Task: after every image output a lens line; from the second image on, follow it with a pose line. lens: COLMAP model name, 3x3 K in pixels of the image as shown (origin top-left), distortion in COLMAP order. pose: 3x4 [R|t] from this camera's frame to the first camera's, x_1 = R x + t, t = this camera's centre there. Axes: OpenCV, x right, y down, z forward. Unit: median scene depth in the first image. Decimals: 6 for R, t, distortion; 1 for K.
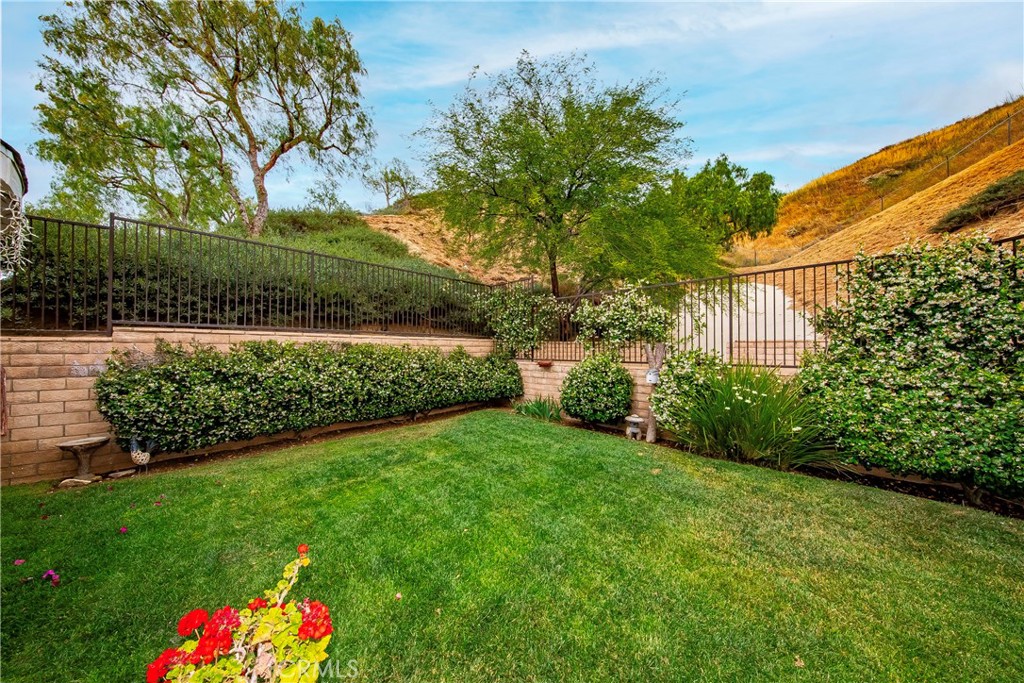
lens RADIAL K [[332.5, 0, 517.0], [0, 332.5, 348.0], [0, 0, 1]] dist [-0.006845, -0.000035]
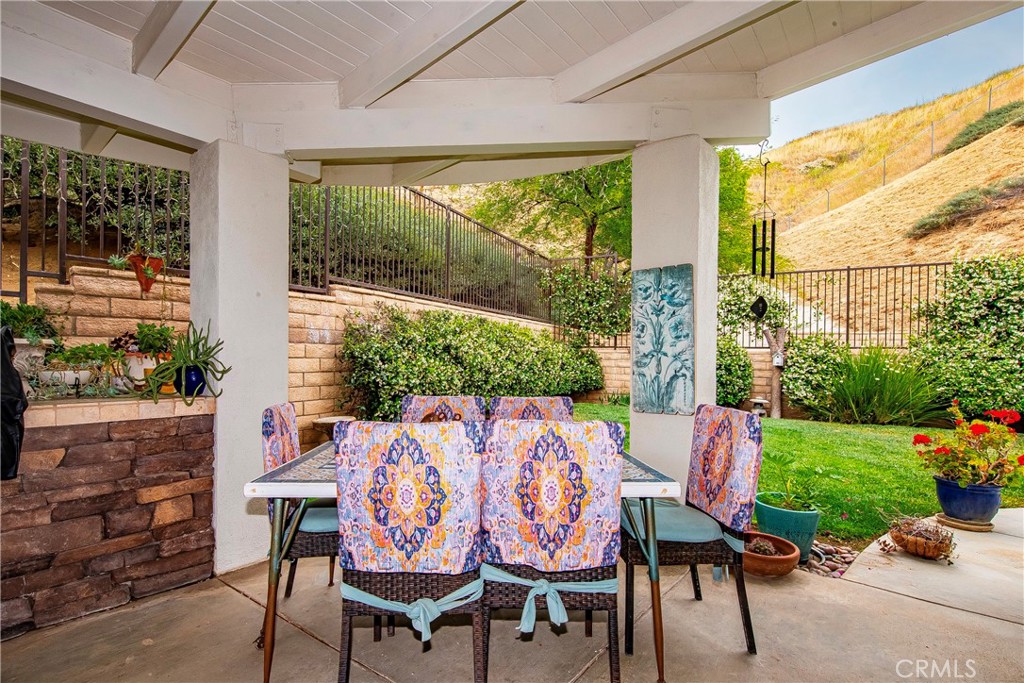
lens RADIAL K [[487.1, 0, 491.9], [0, 487.1, 359.5], [0, 0, 1]] dist [0.004804, -0.002212]
pose [[0.955428, 0.007826, 0.295121, -1.164822], [-0.011314, 0.999885, 0.010114, 0.102148], [-0.295008, -0.013003, 0.955406, -0.273390]]
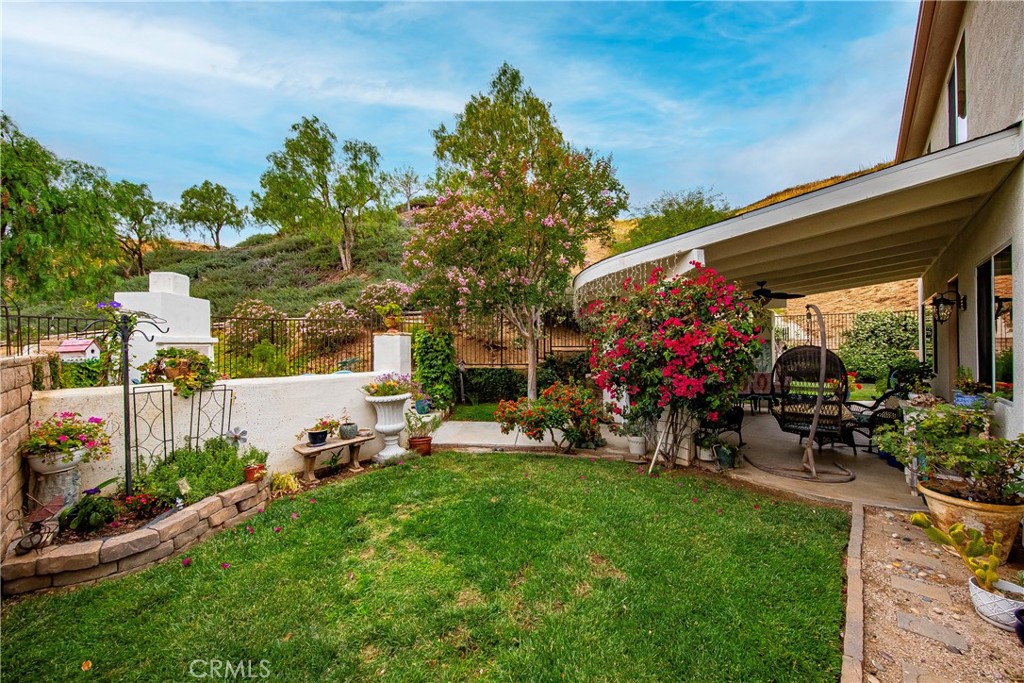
lens RADIAL K [[383.1, 0, 512.2], [0, 383.1, 336.7], [0, 0, 1]] dist [0.003263, -0.000648]
pose [[0.968128, 0.000033, 0.250455, -2.697409], [0.006143, 0.999696, -0.023878, 0.008753], [-0.250380, 0.024655, 0.967834, -1.494569]]
